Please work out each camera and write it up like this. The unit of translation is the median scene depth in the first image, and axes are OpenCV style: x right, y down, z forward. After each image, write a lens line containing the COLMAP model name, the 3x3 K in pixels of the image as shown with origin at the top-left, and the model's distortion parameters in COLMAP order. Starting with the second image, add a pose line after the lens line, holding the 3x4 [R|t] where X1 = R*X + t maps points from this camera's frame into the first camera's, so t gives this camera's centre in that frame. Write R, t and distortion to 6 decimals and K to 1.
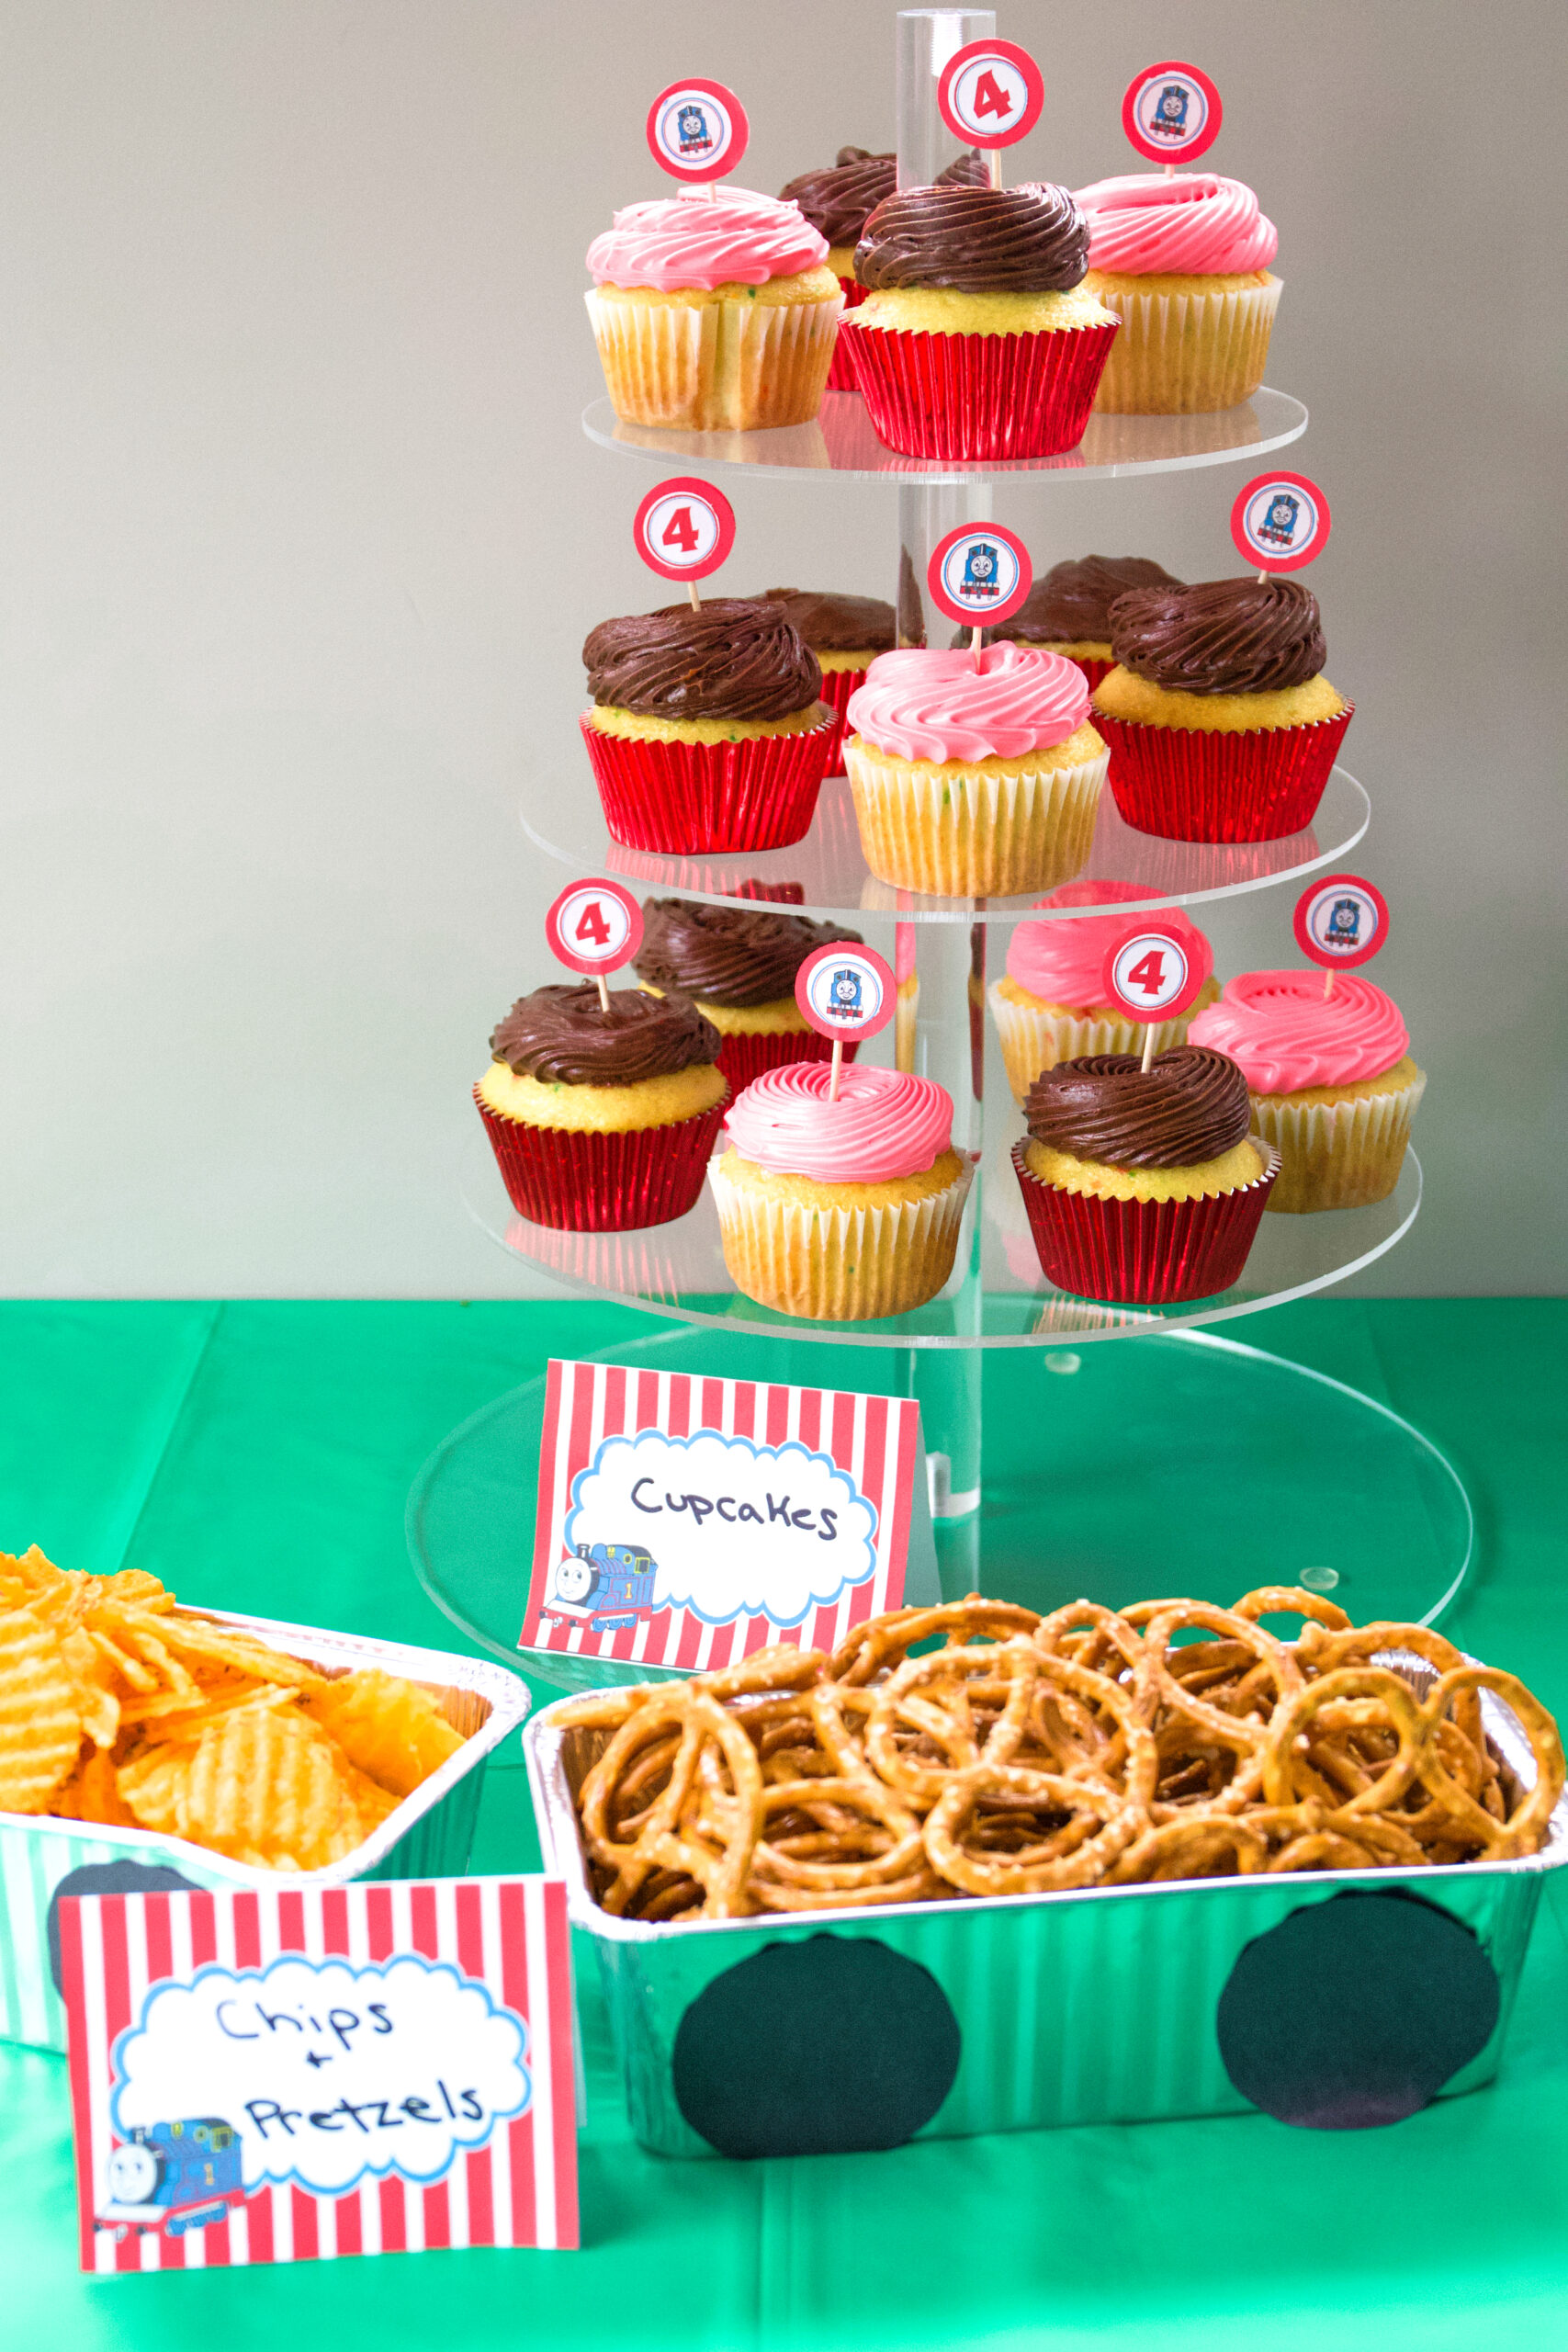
lens RADIAL K [[4177.5, 0, 784.8], [0, 4177.5, 1207.1], [0, 0, 1]] dist [-0.027721, 0.074056]
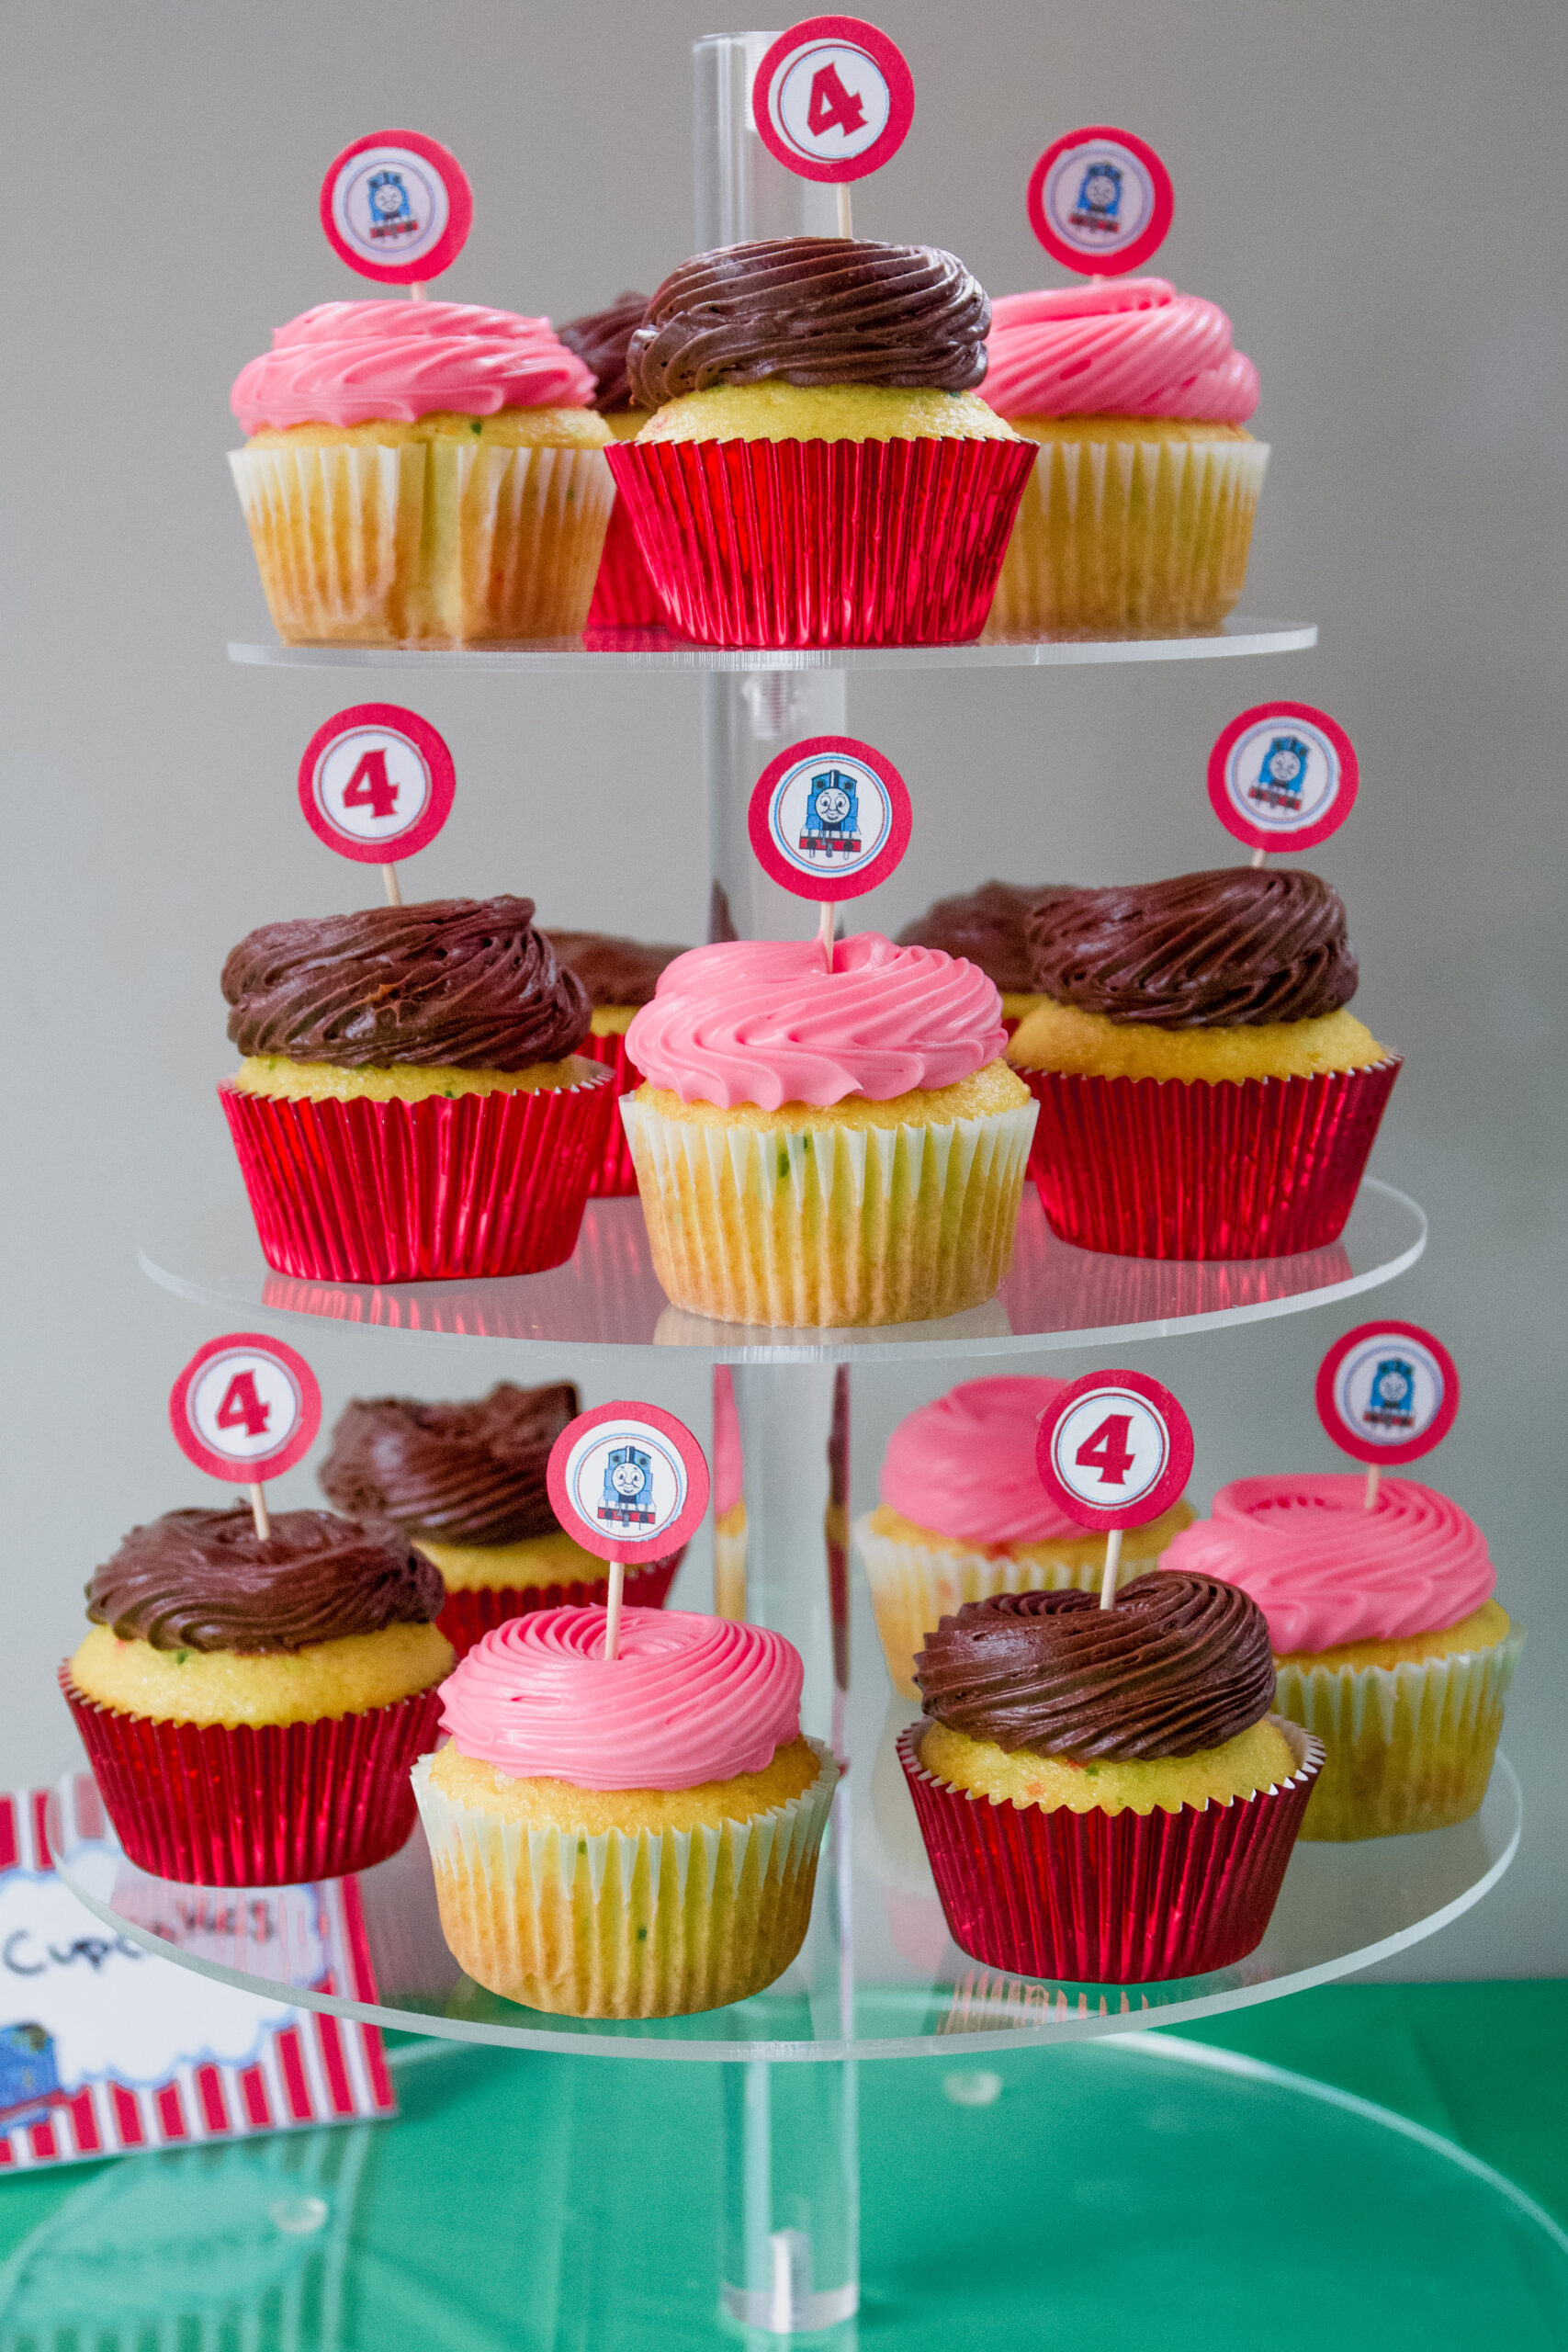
lens RADIAL K [[4160.1, 0, 792.1], [0, 4160.1, 1170.7], [0, 0, 1]] dist [-0.042874, 0.009780]
pose [[0.999270, -0.010082, 0.036840, 0.016700], [0.016636, 0.983120, -0.182203, 0.016372], [-0.034381, 0.182683, 0.982570, 0.378988]]
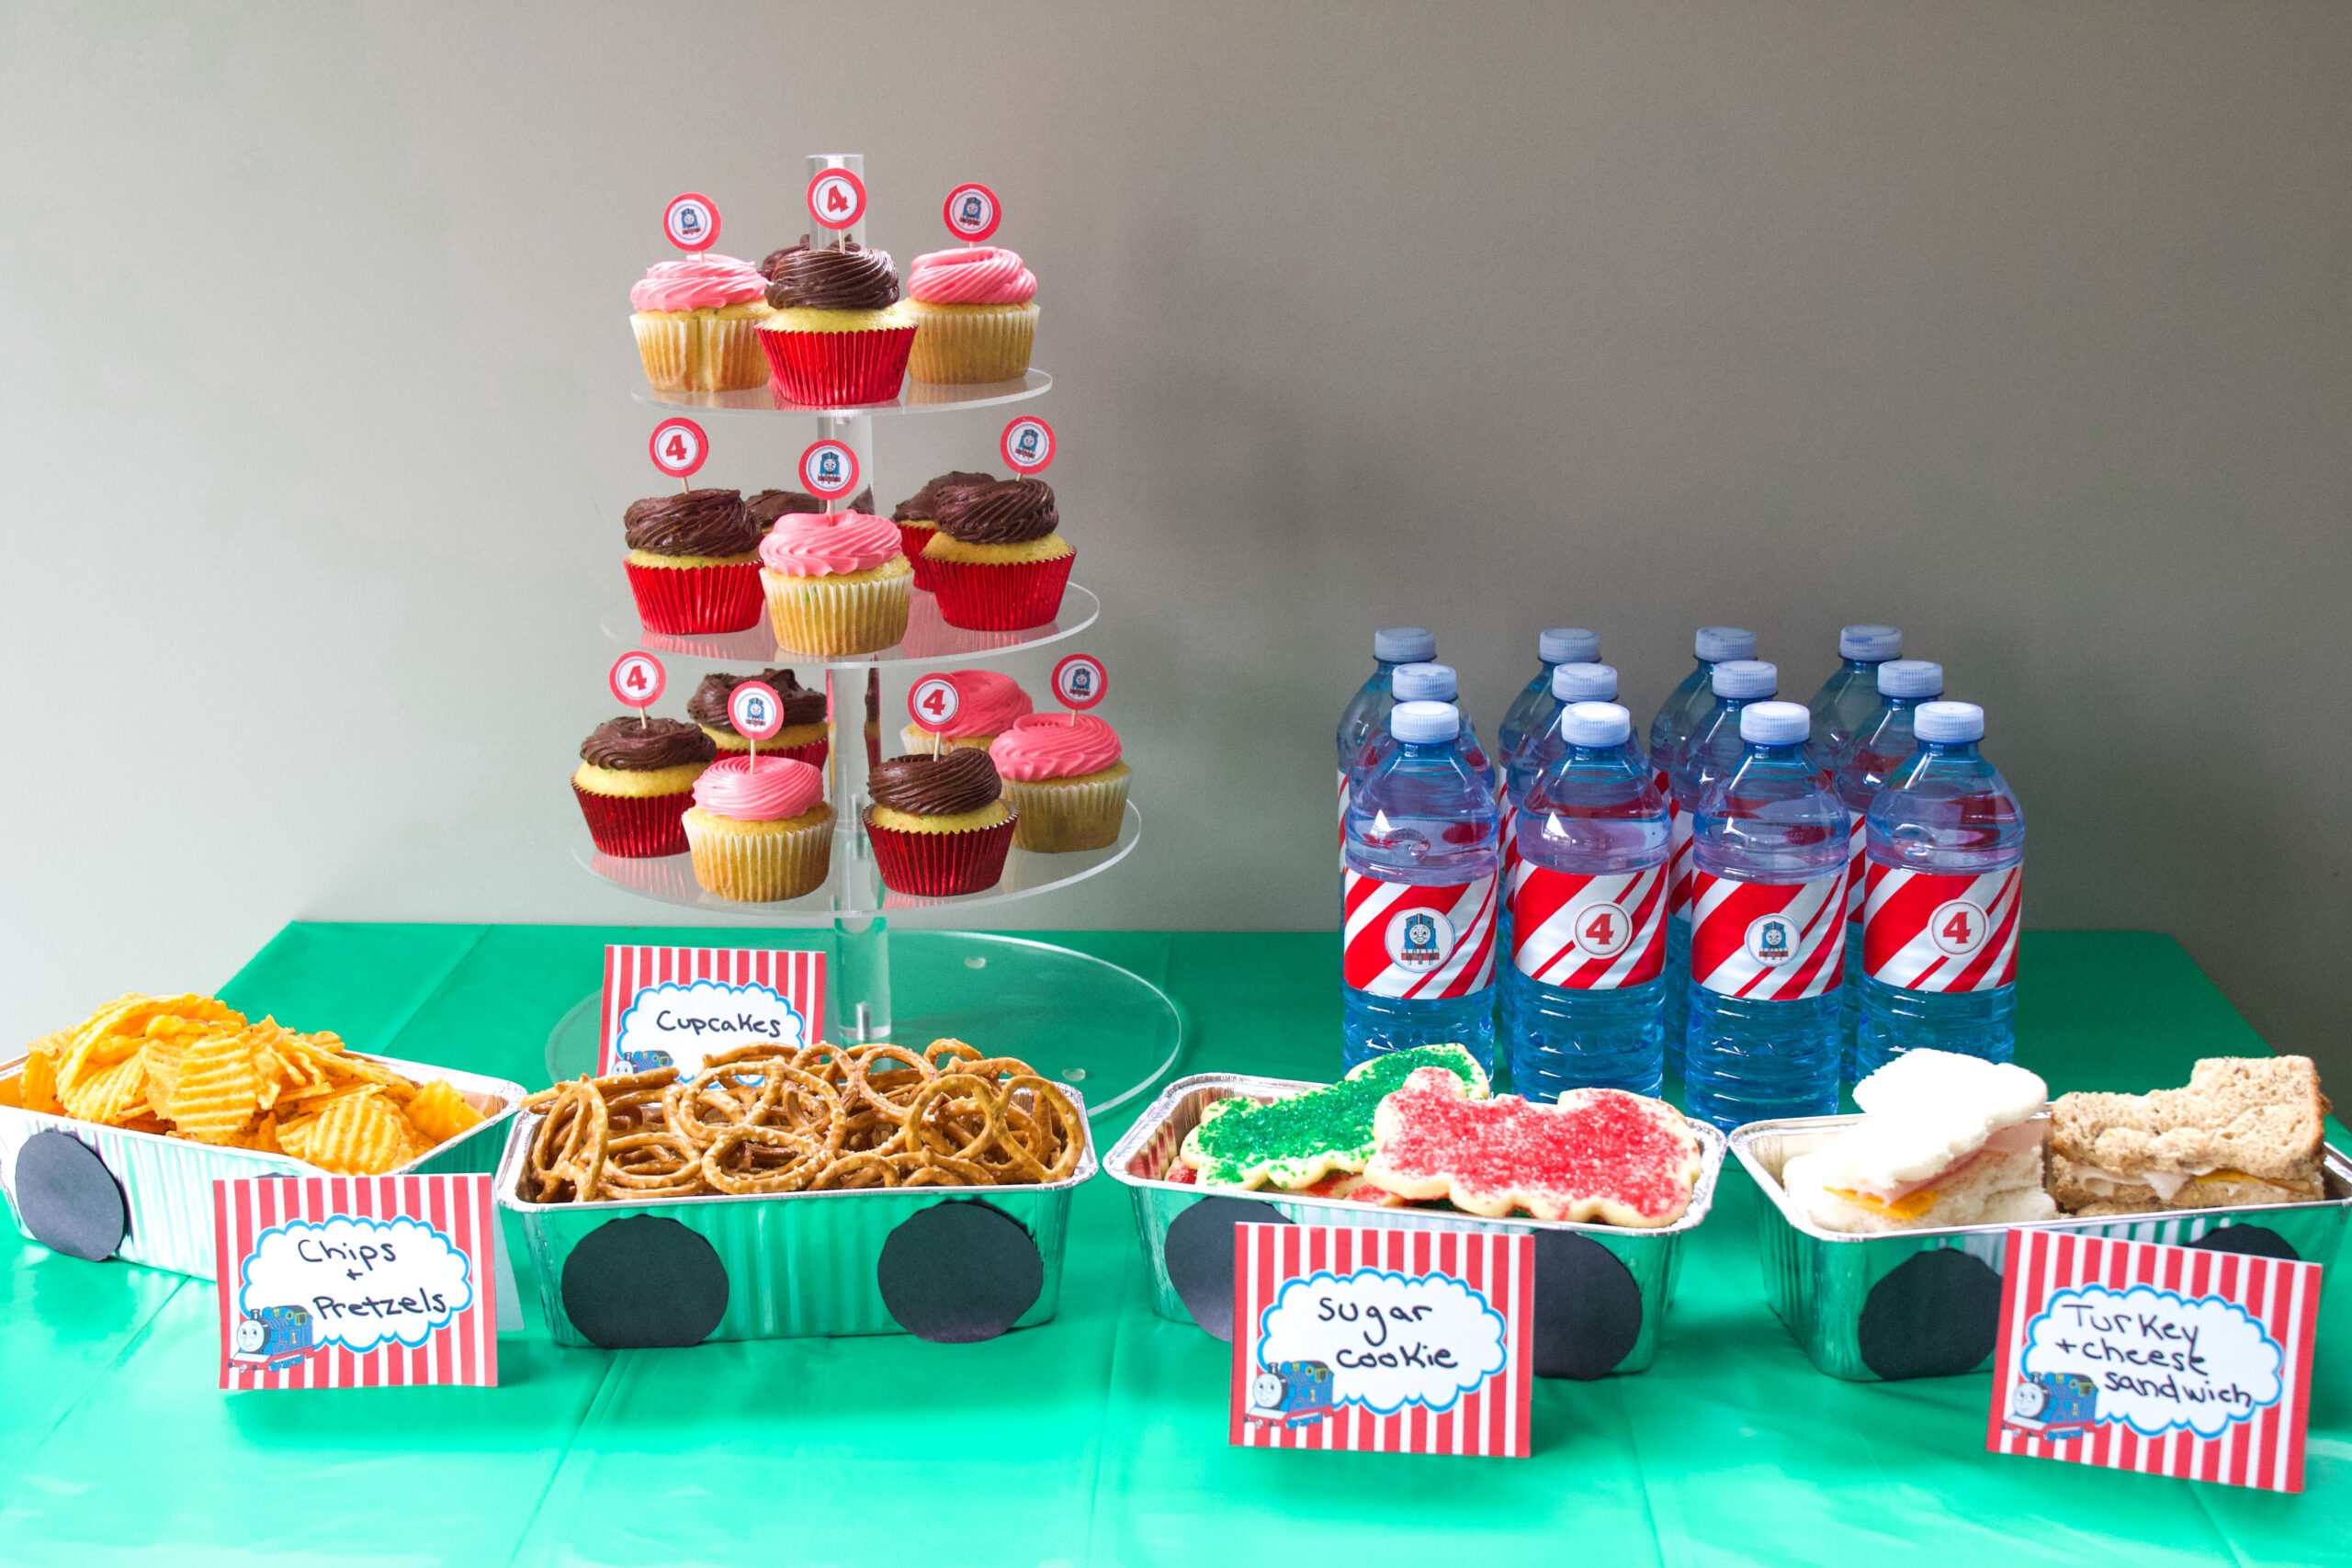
lens RADIAL K [[2893.1, 0, 1123.1], [0, 2893.1, 845.6], [0, 0, 1]] dist [-0.106253, 0.067974]
pose [[0.998898, 0.011548, -0.045495, 0.220914], [-0.014250, 0.998125, -0.059528, 0.072911], [0.044722, 0.060110, 0.997189, -0.179058]]
